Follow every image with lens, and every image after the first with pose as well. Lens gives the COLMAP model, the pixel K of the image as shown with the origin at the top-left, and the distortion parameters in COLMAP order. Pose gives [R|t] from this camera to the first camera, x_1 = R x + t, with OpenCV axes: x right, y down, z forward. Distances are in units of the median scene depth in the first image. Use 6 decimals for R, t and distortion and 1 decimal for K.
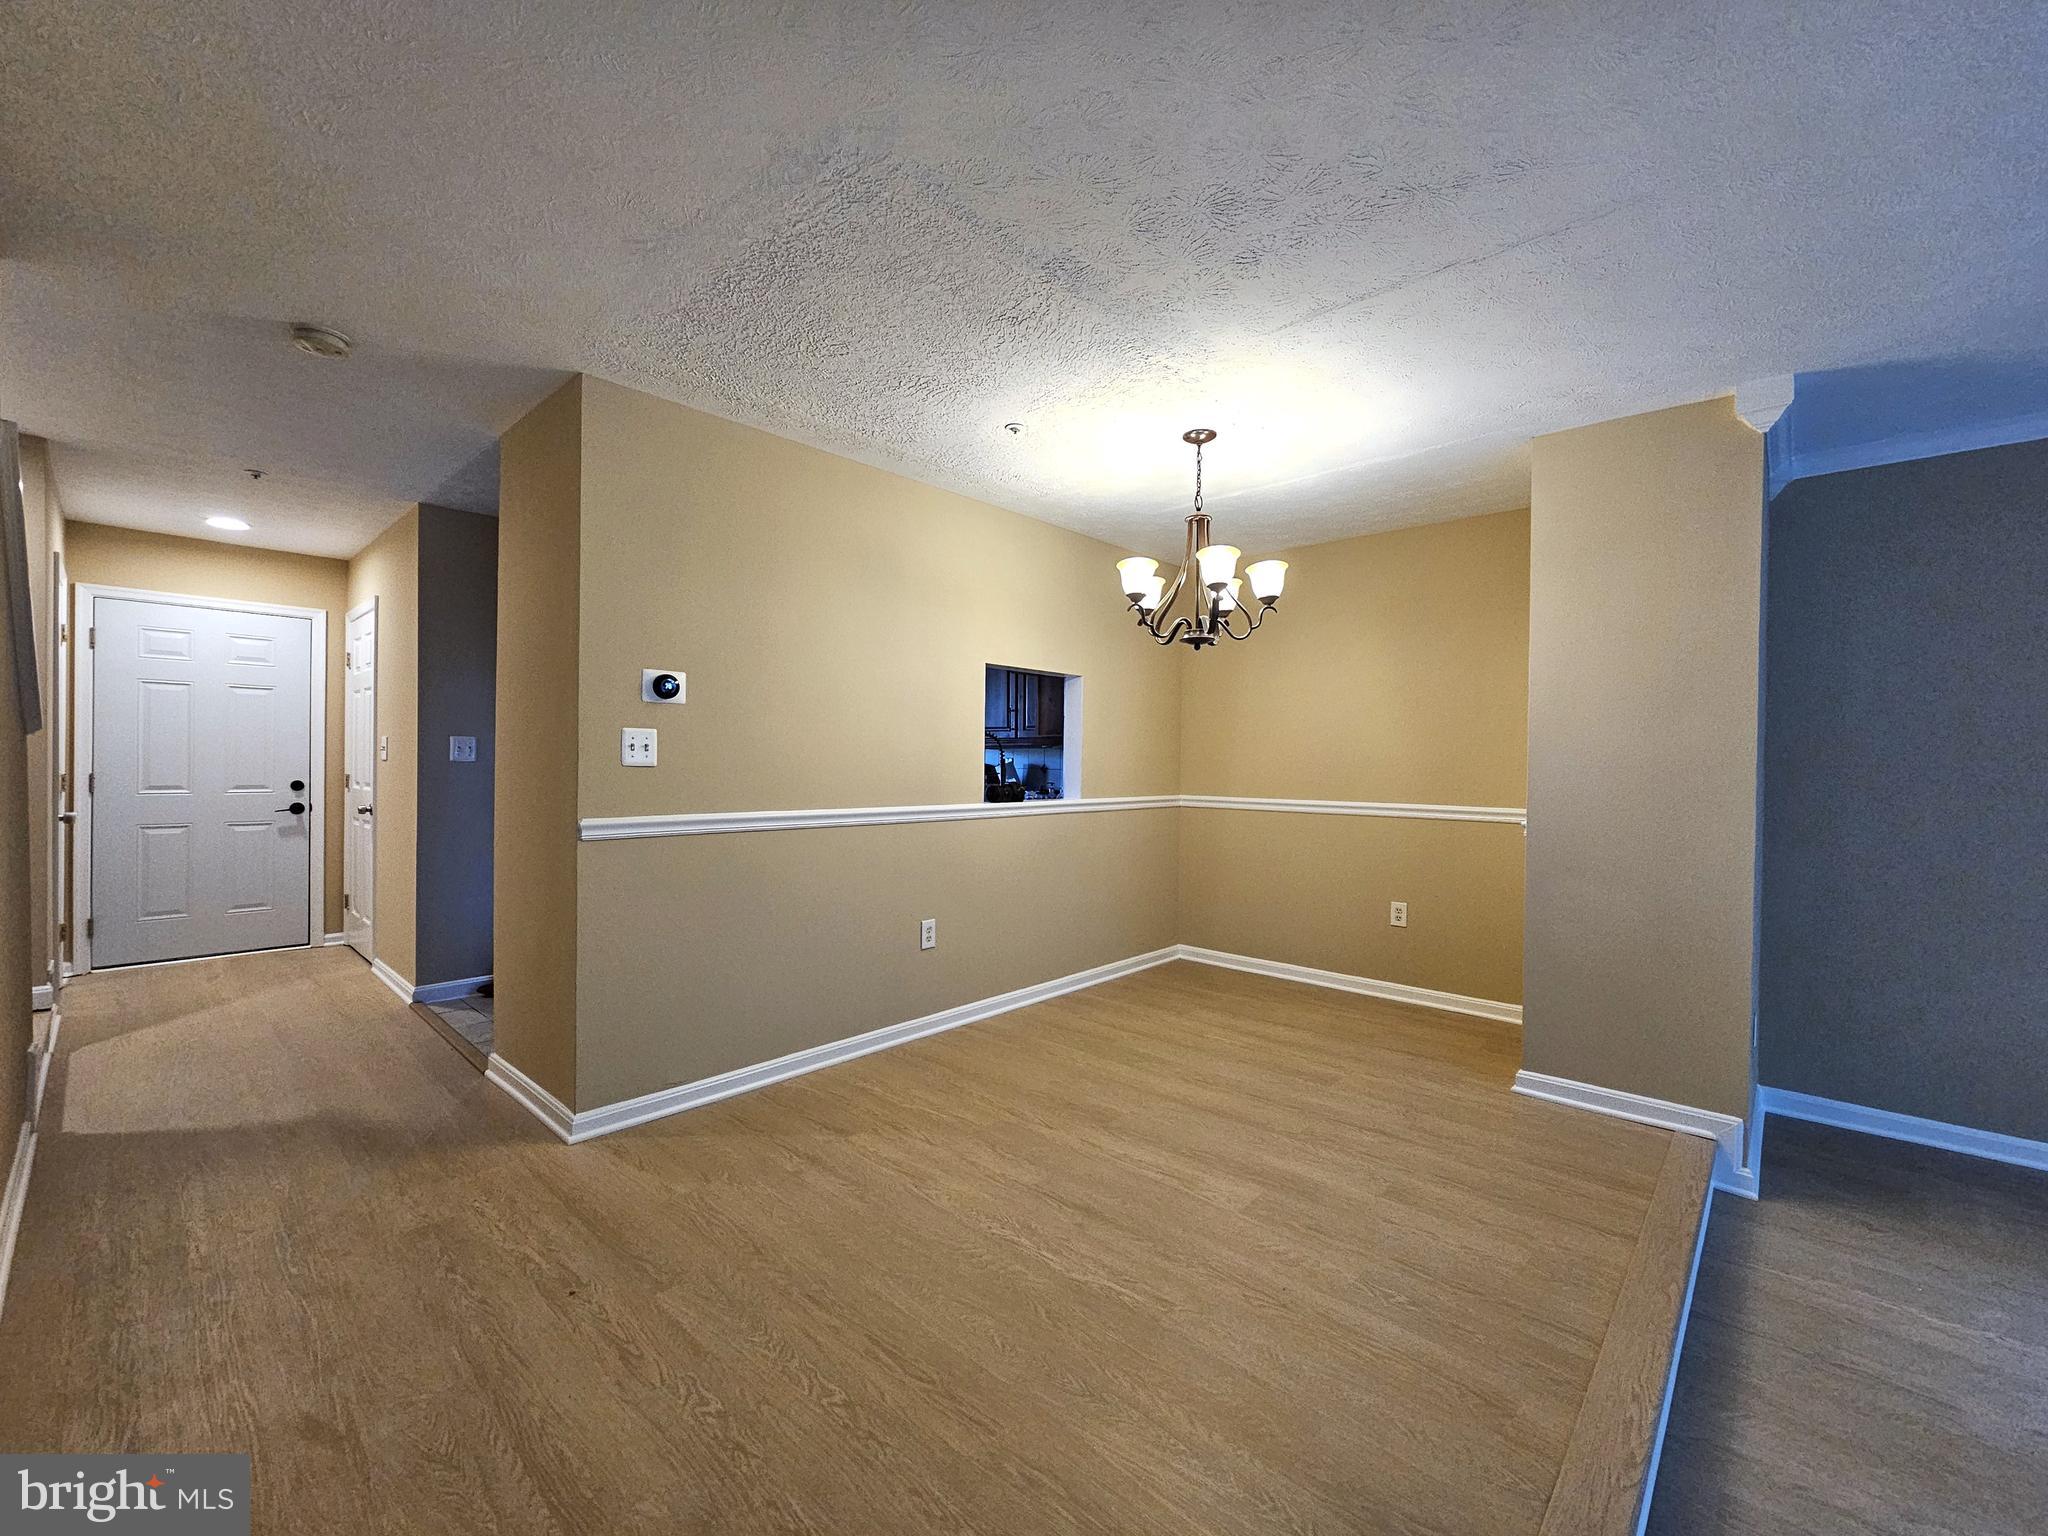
lens RADIAL K [[840.6, 0, 1012.5], [0, 840.6, 765.9], [0, 0, 1]] dist [-0.000441, -0.000555]
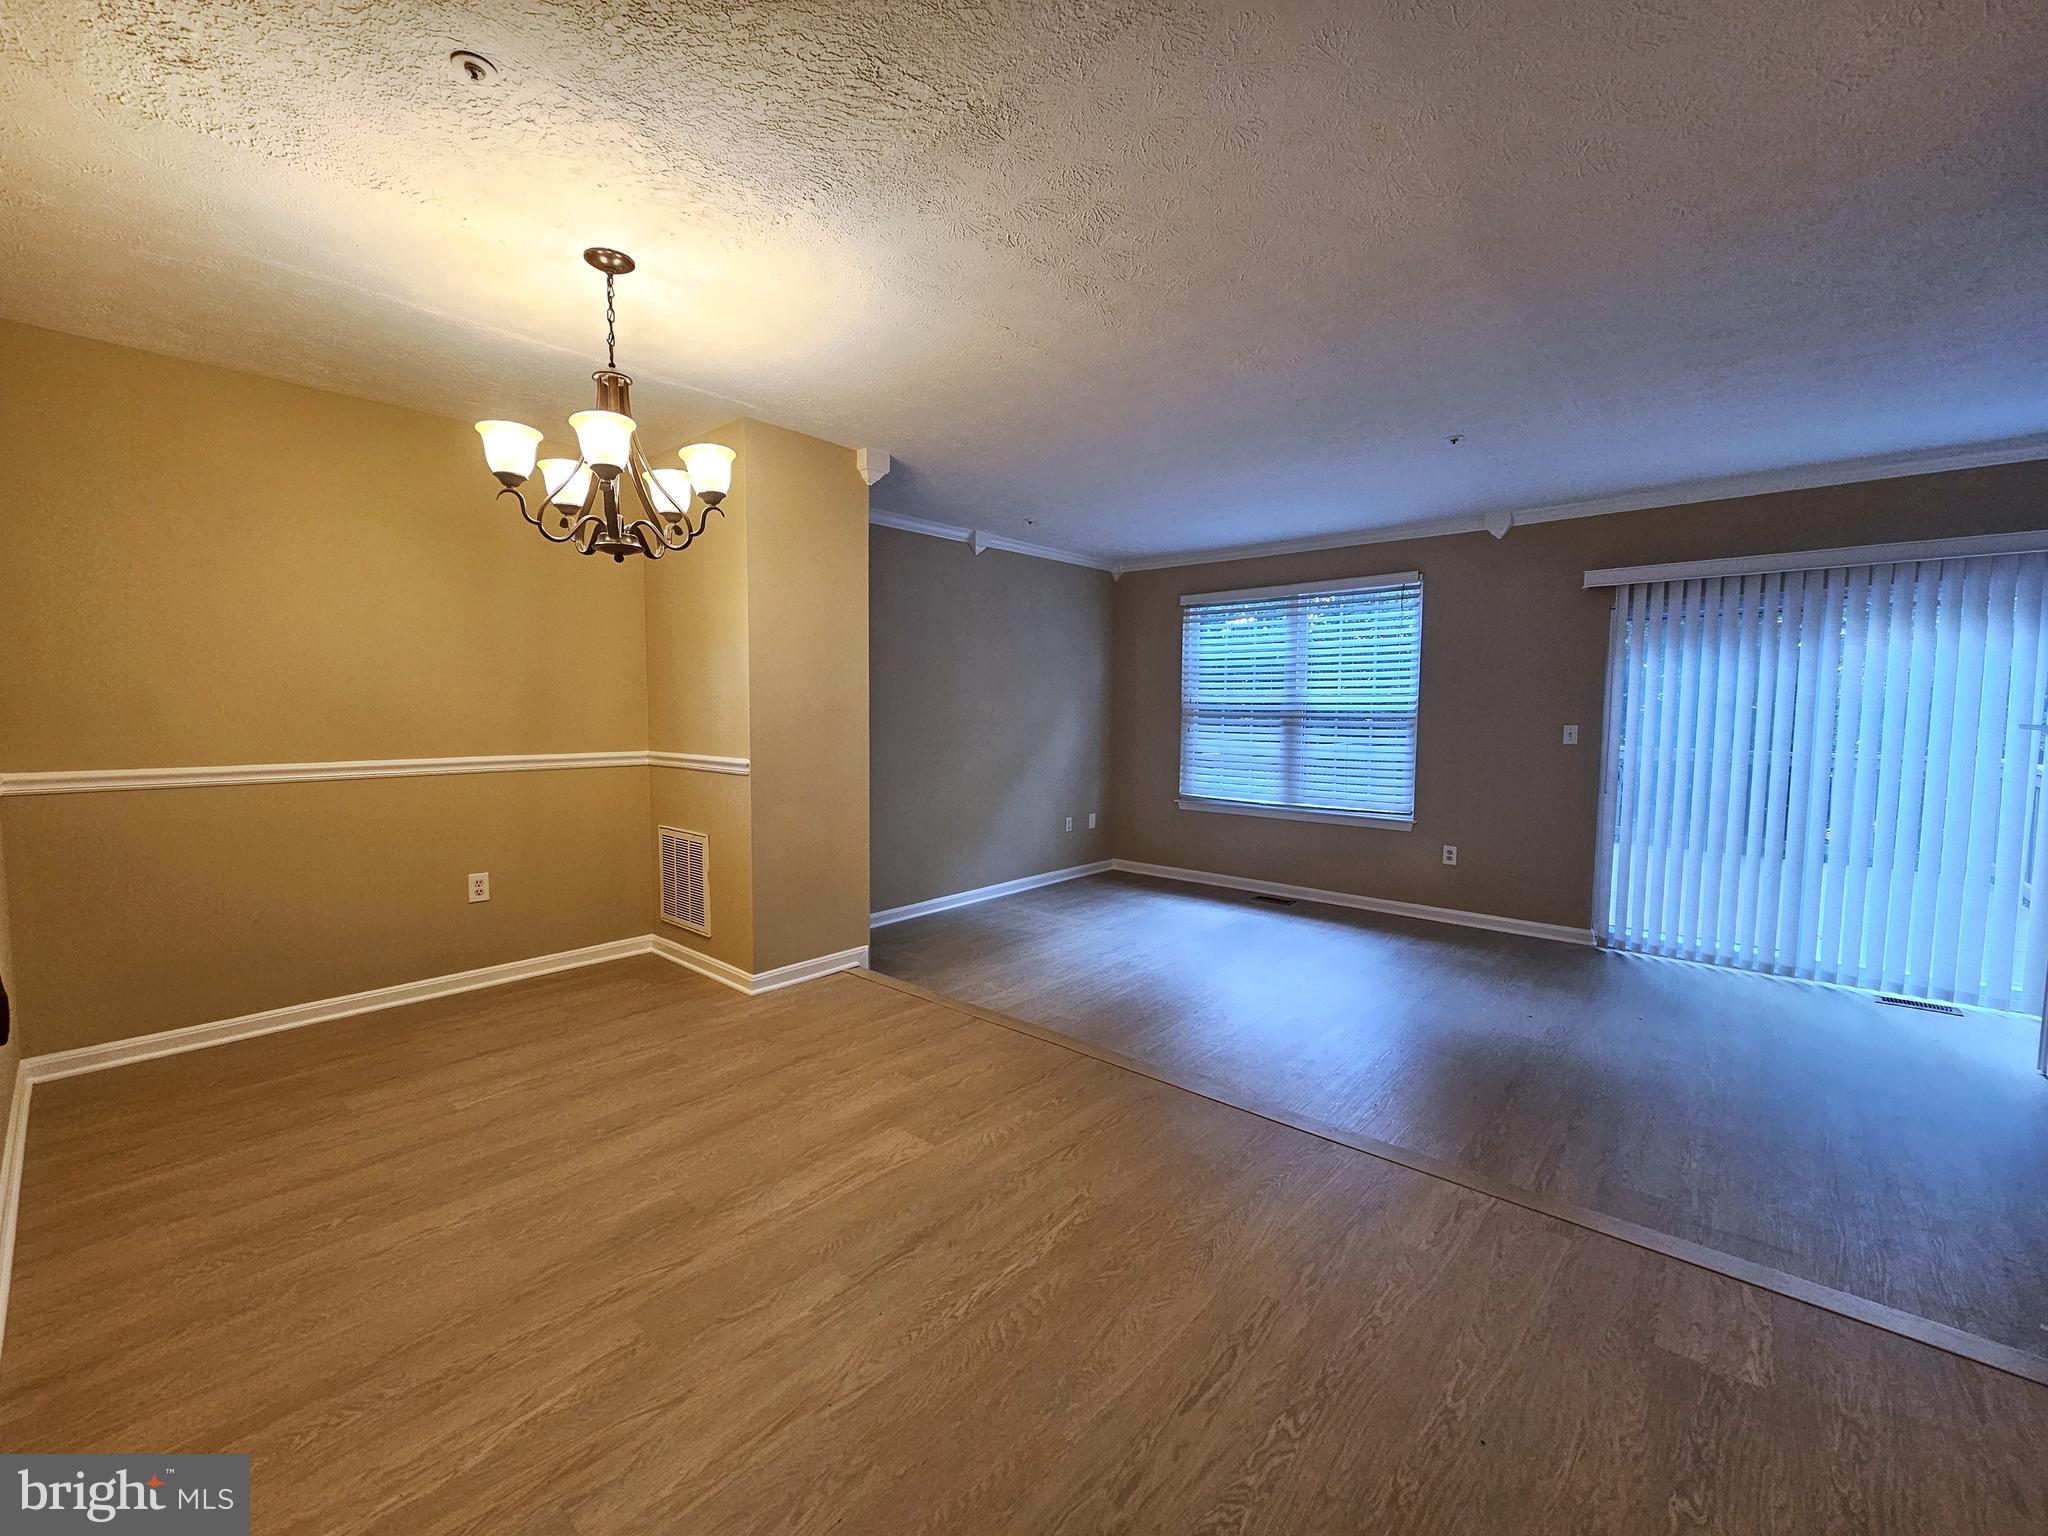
lens RADIAL K [[833.7, 0, 1024.0], [0, 833.7, 768.0], [0, 0, 1]] dist [0.000093, -0.000072]
pose [[-0.024717, -0.082514, 0.996283, -0.582532], [-0.002330, 0.996590, 0.082482, -0.020951], [-0.999692, -0.000282, -0.024824, 0.725802]]
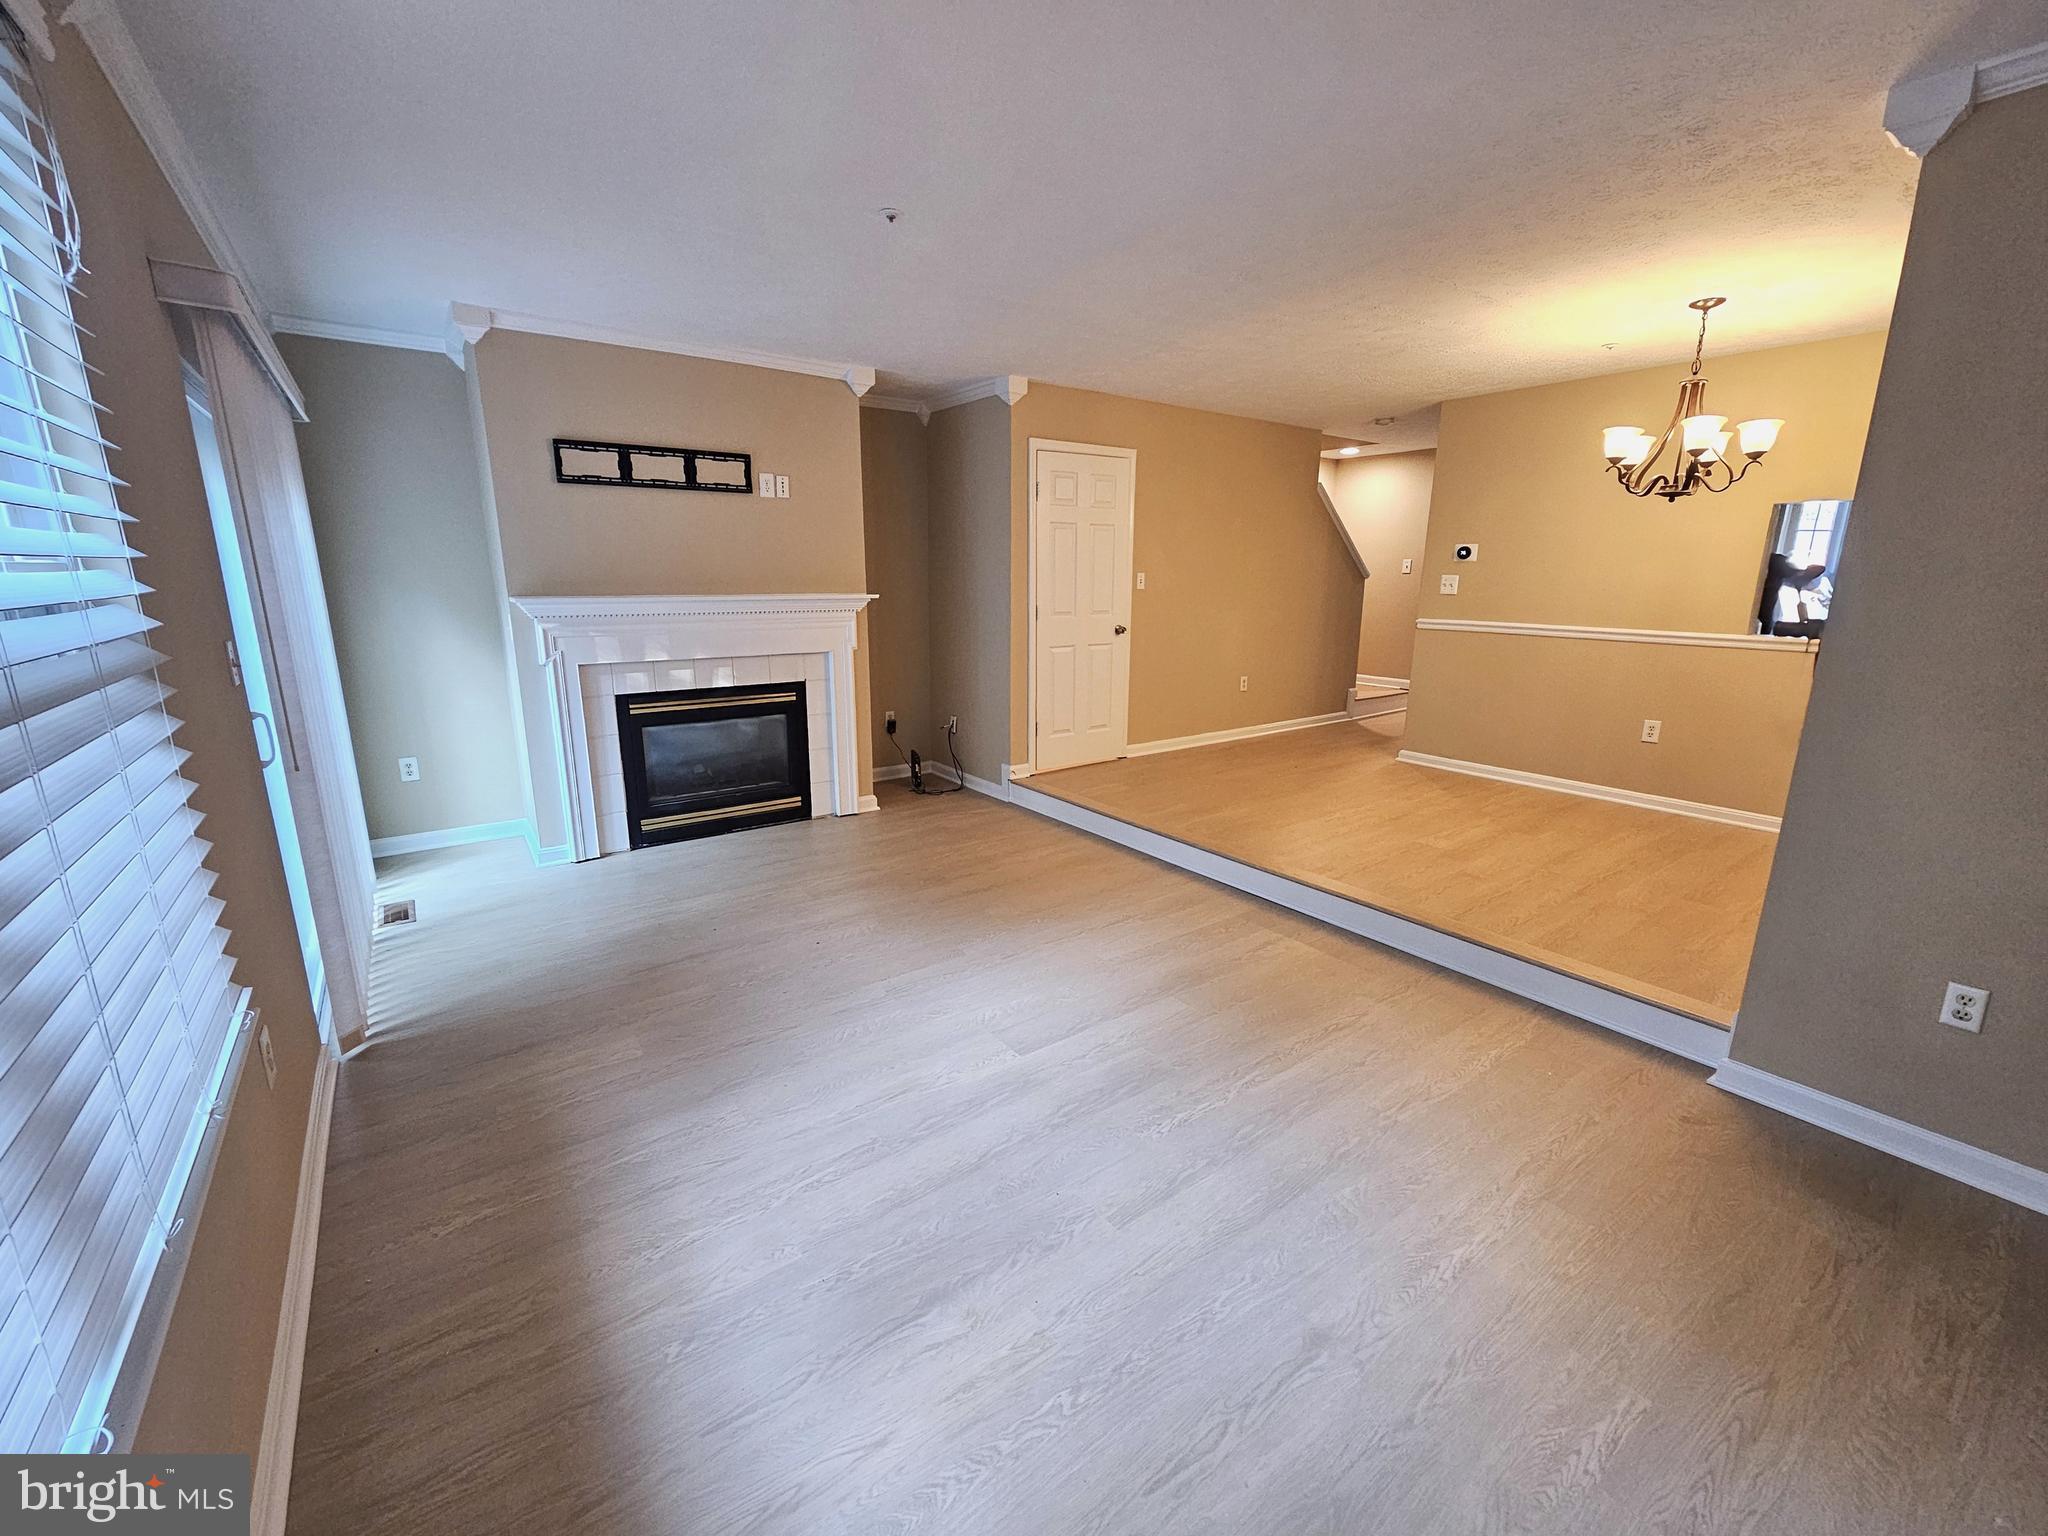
lens RADIAL K [[840.6, 0, 1012.5], [0, 840.6, 765.9], [0, 0, 1]] dist [-0.000441, -0.000555]
pose [[-0.195166, 0.212457, -0.957482, 1.755692], [-0.009099, 0.975821, 0.218381, -0.028534], [0.980728, 0.051333, -0.188514, 0.367860]]
